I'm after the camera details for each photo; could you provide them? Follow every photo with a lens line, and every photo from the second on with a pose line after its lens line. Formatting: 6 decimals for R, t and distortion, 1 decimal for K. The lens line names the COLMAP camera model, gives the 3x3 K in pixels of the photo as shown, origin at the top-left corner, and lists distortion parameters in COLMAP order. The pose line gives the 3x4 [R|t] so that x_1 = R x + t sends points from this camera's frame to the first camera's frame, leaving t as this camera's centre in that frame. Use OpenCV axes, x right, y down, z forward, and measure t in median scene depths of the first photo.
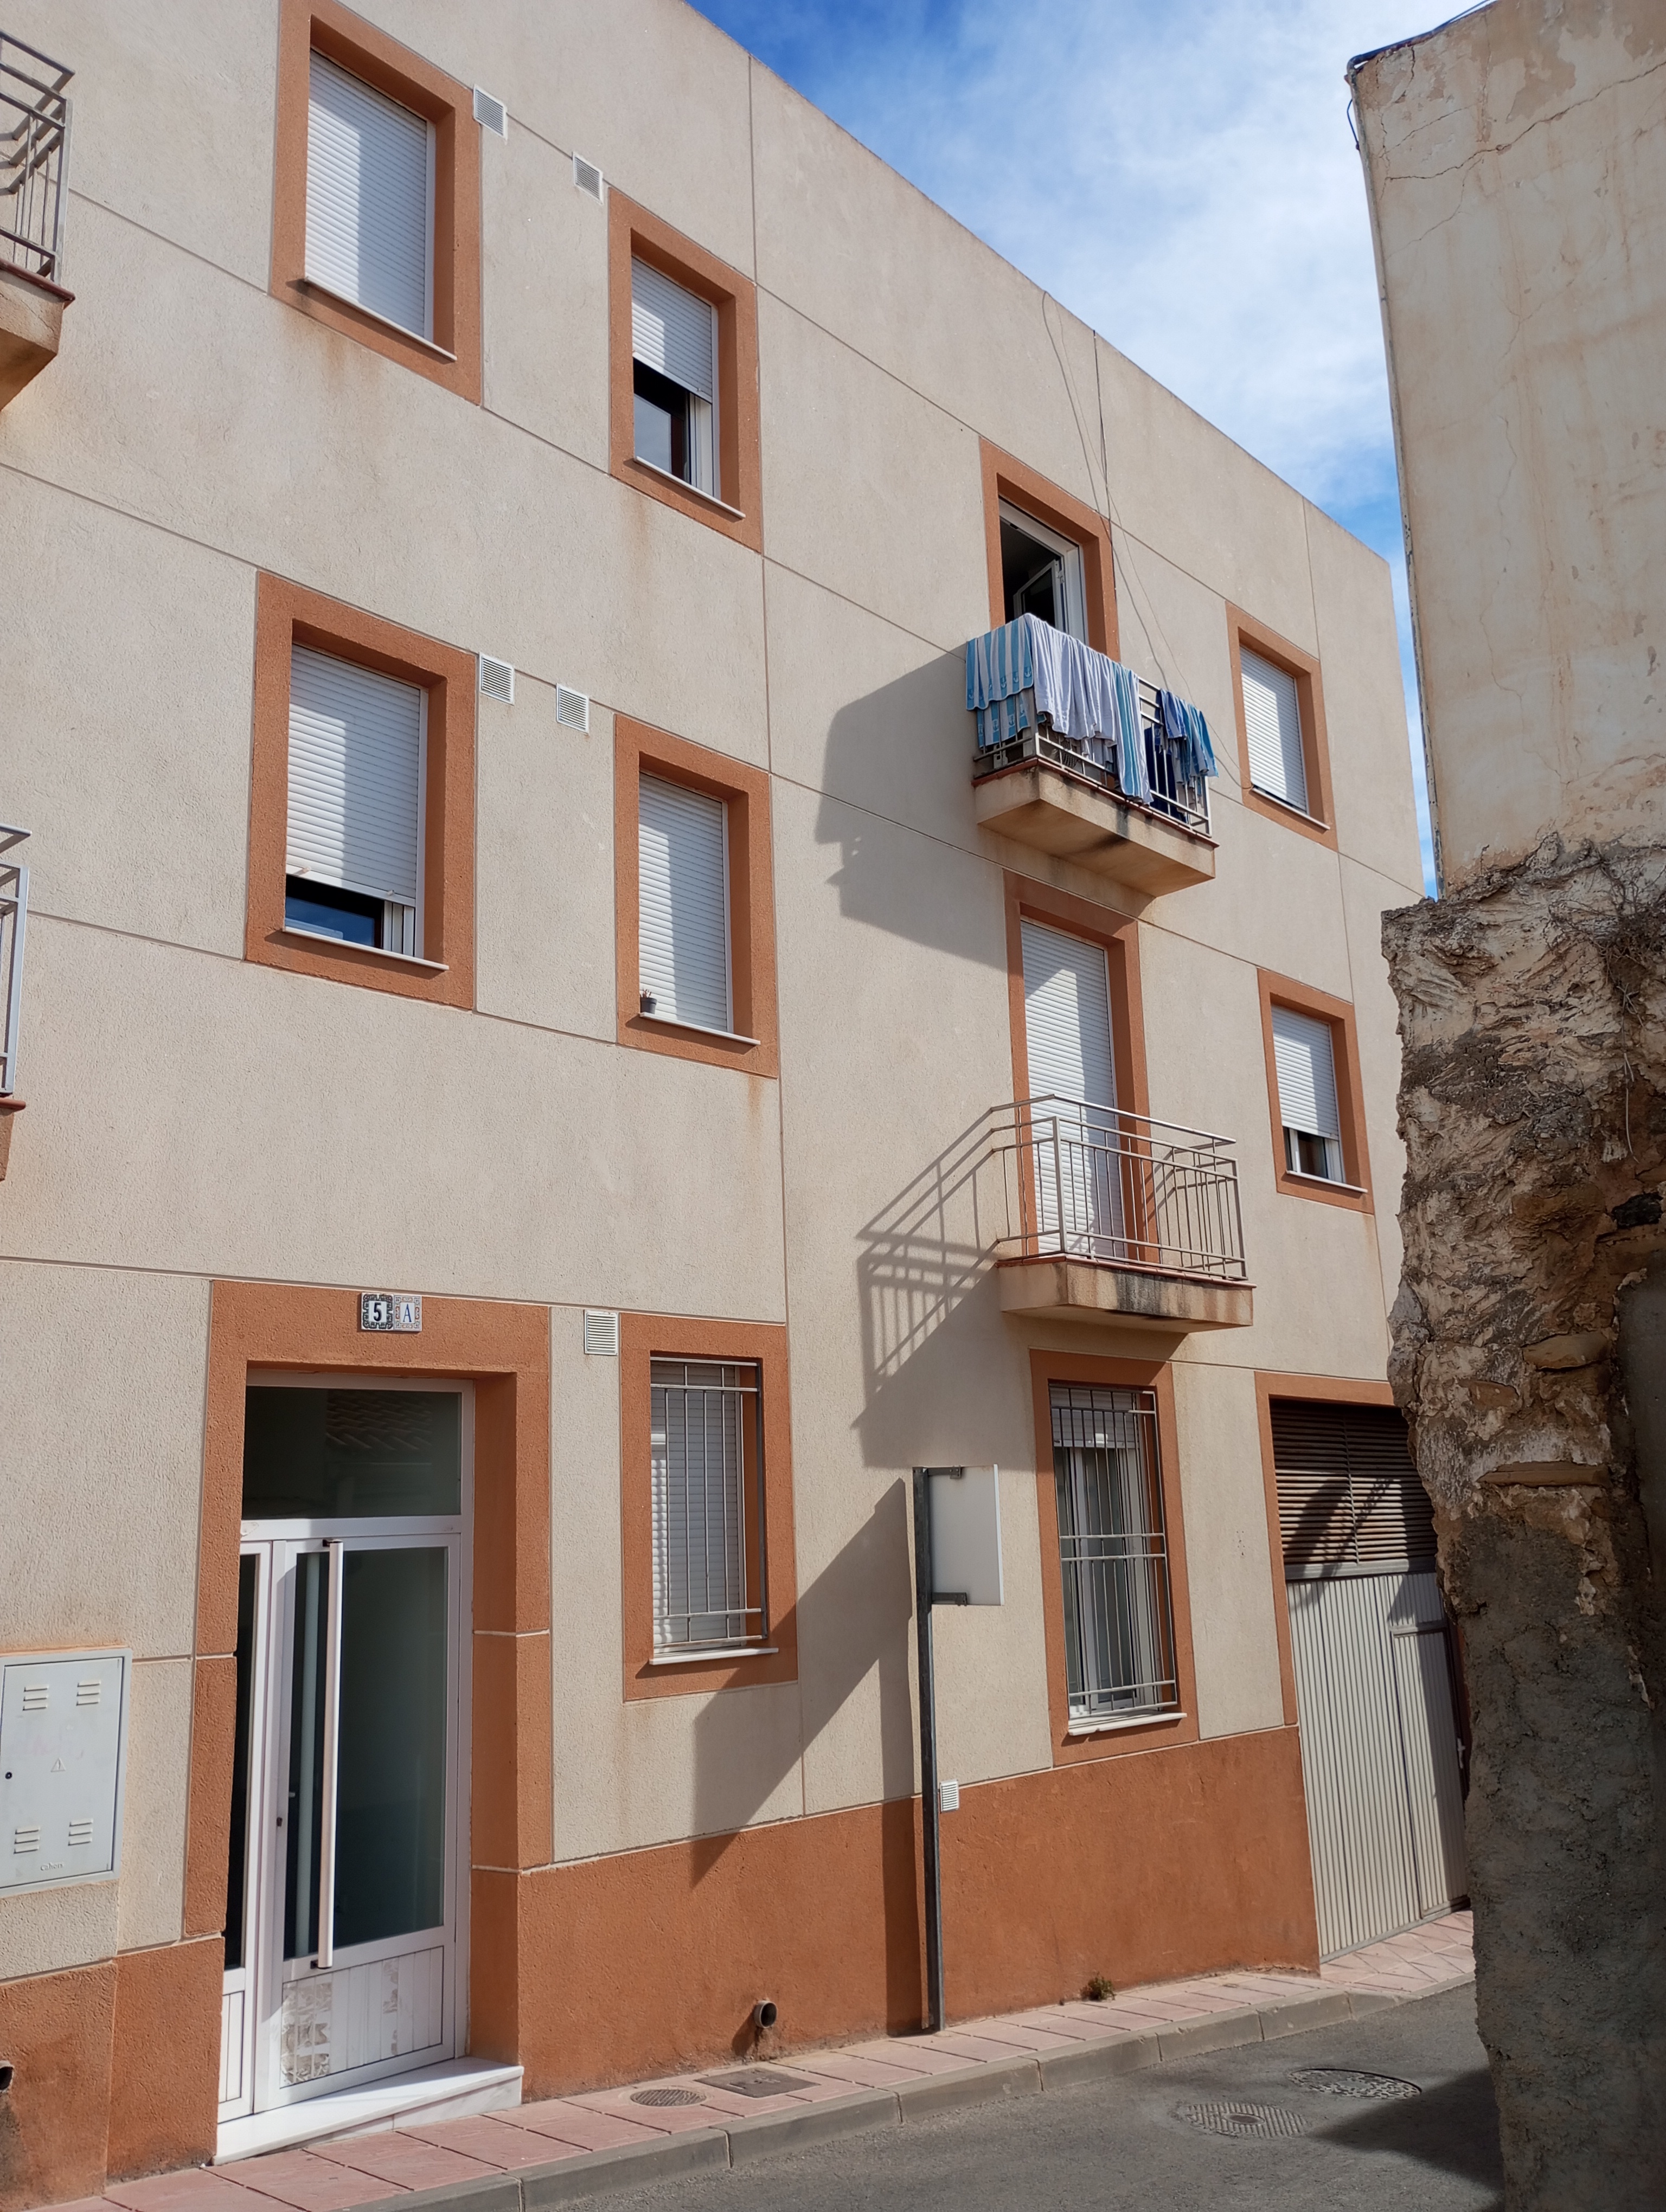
lens RADIAL K [[1854.1, 0, 844.8], [0, 1854.1, 1120.0], [0, 0, 1]] dist [0.057939, -0.065737]
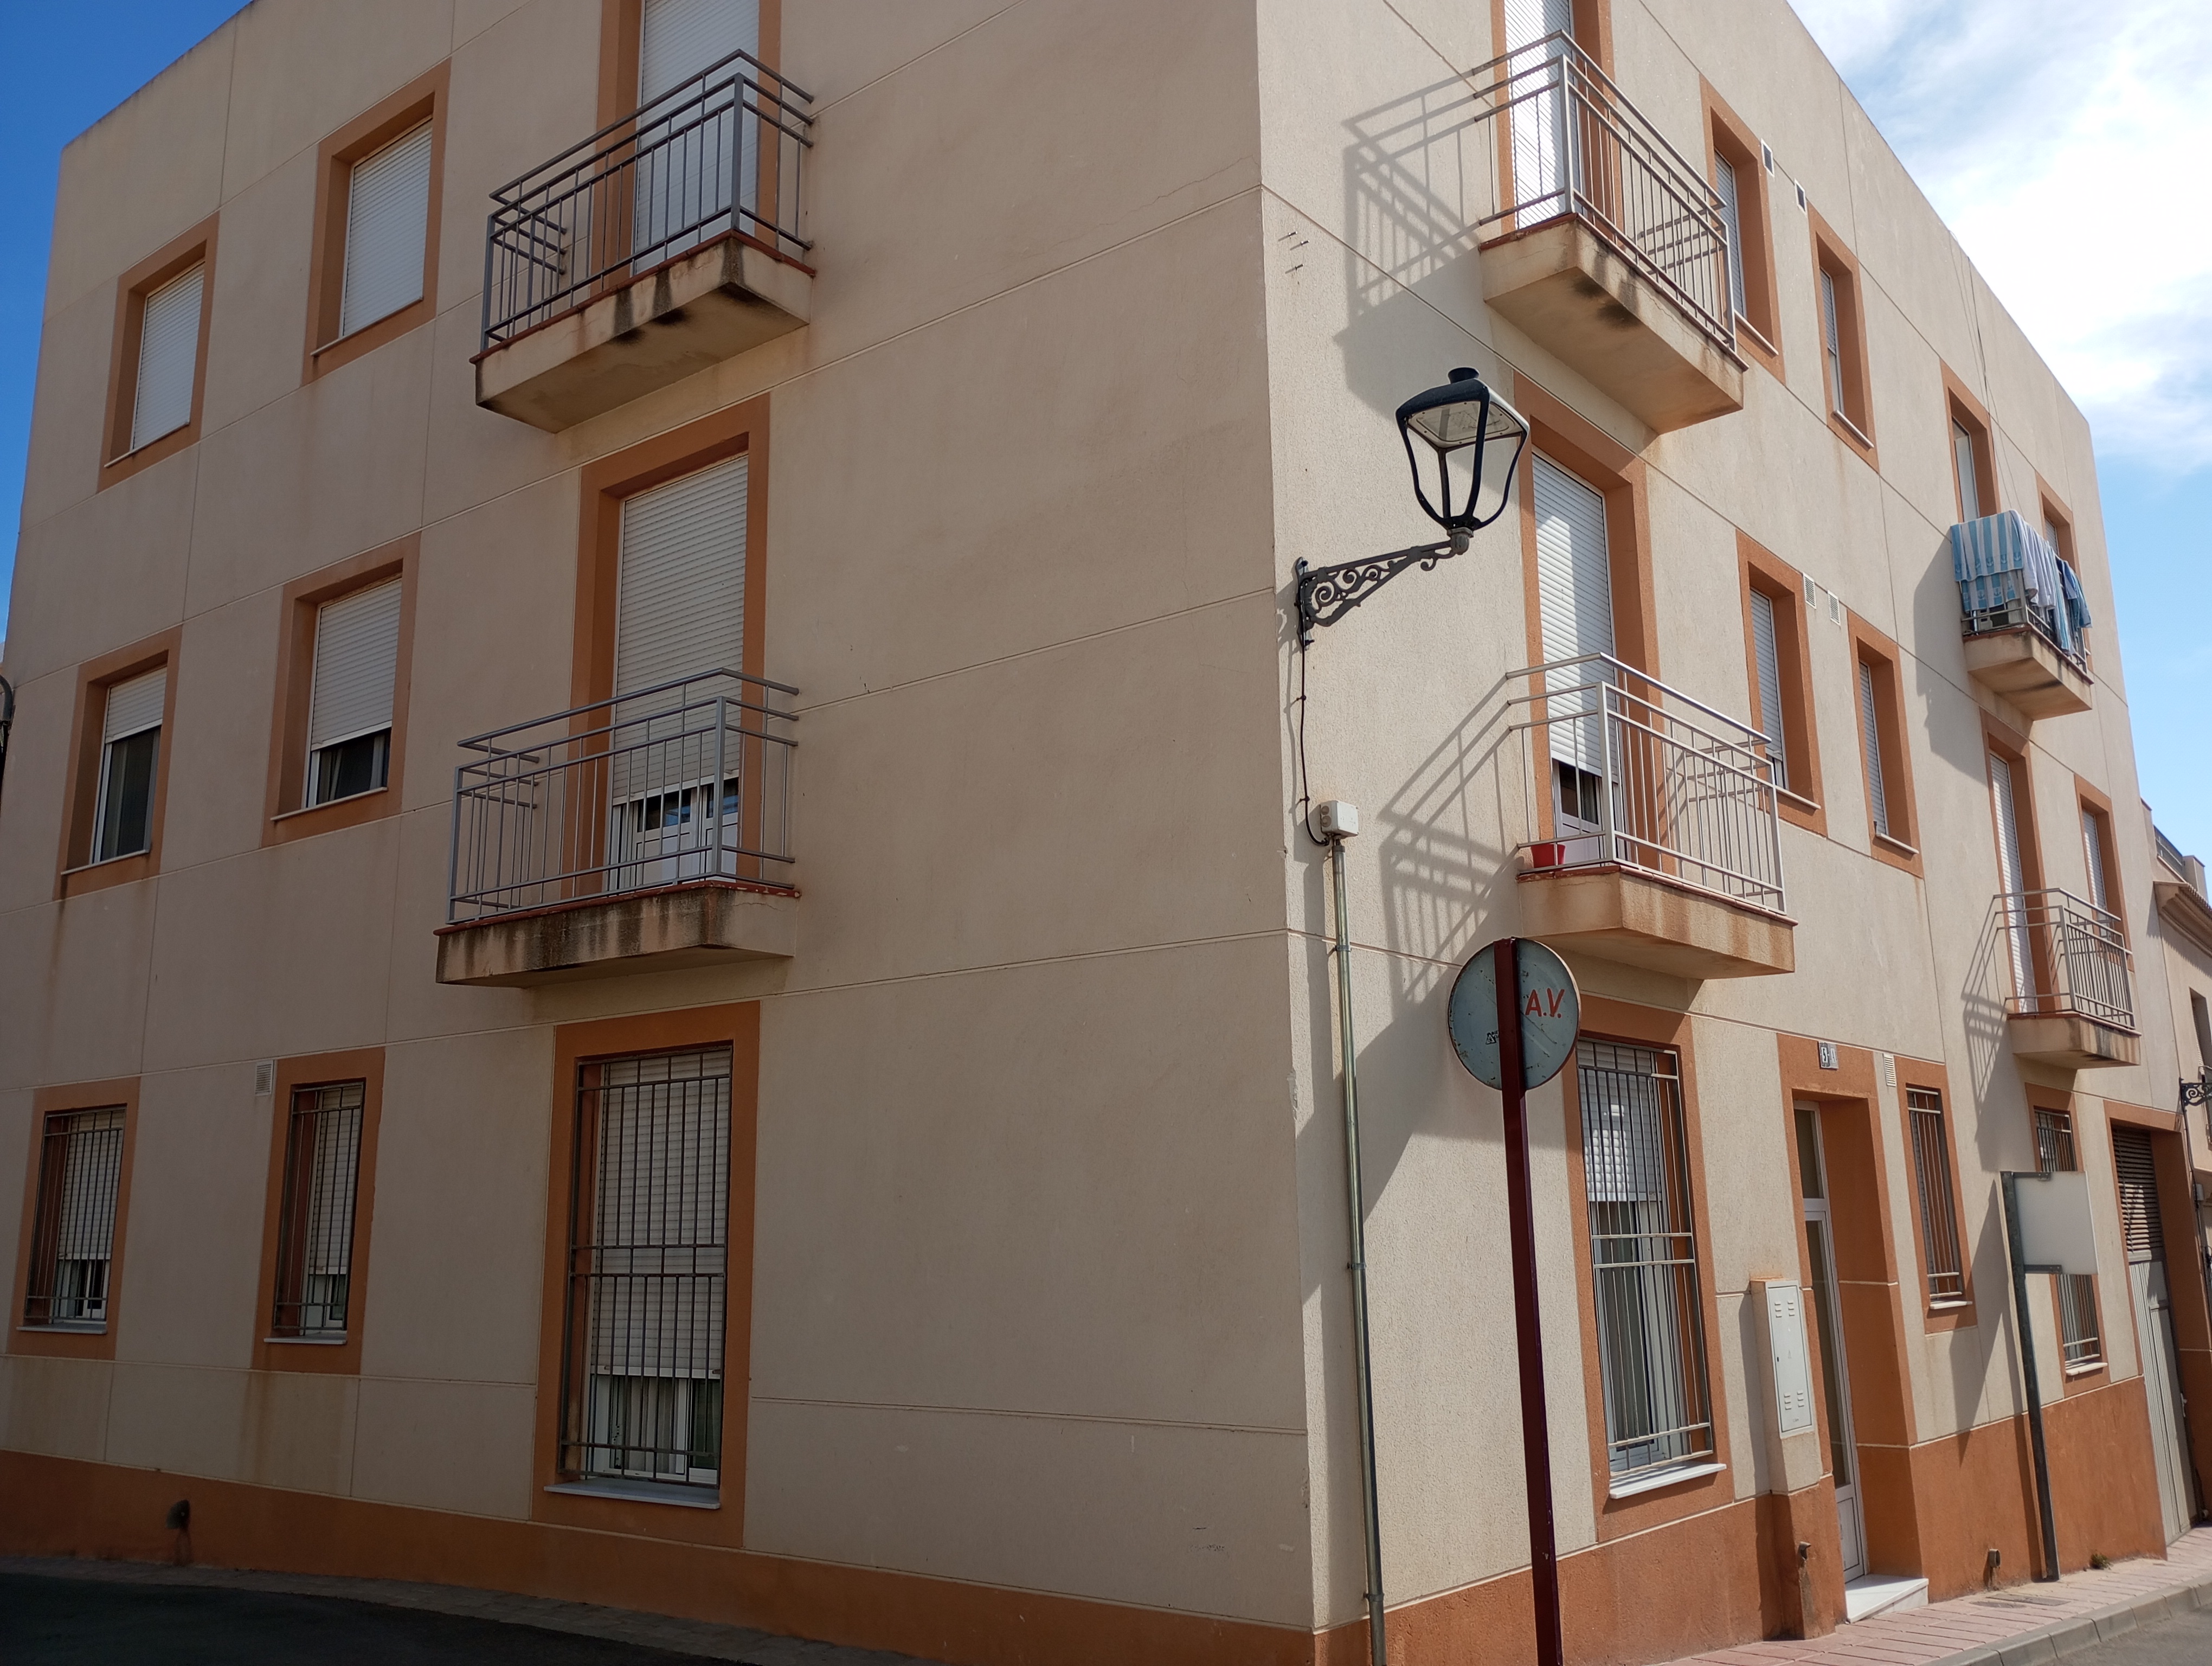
lens RADIAL K [[1854.1, 0, 1106.8], [0, 1854.1, 832.2], [0, 0, 1]] dist [0.057939, -0.065737]
pose [[0.998592, 0.034705, 0.040128, -0.837001], [-0.035360, 0.999251, 0.015735, -0.069354], [-0.039552, -0.017132, 0.999071, -0.397936]]
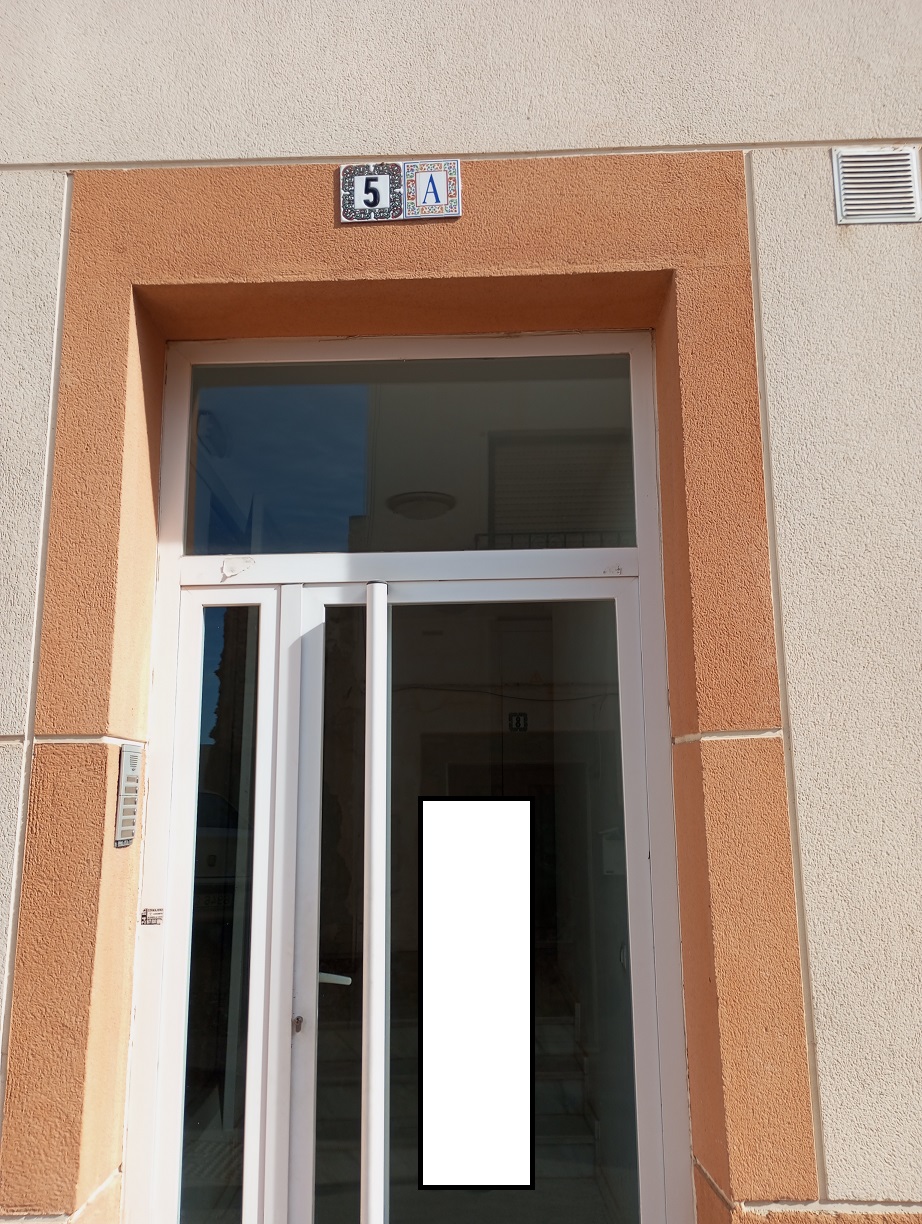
lens RADIAL K [[1025.8, 0, 477.7], [0, 1025.8, 633.9], [0, 0, 1]] dist [0.057939, -0.065737]
pose [[0.646932, -0.106839, -0.755026, 0.001938], [0.157122, 0.987566, -0.005116, 0.239241], [0.746185, -0.115321, 0.655675, 0.768150]]
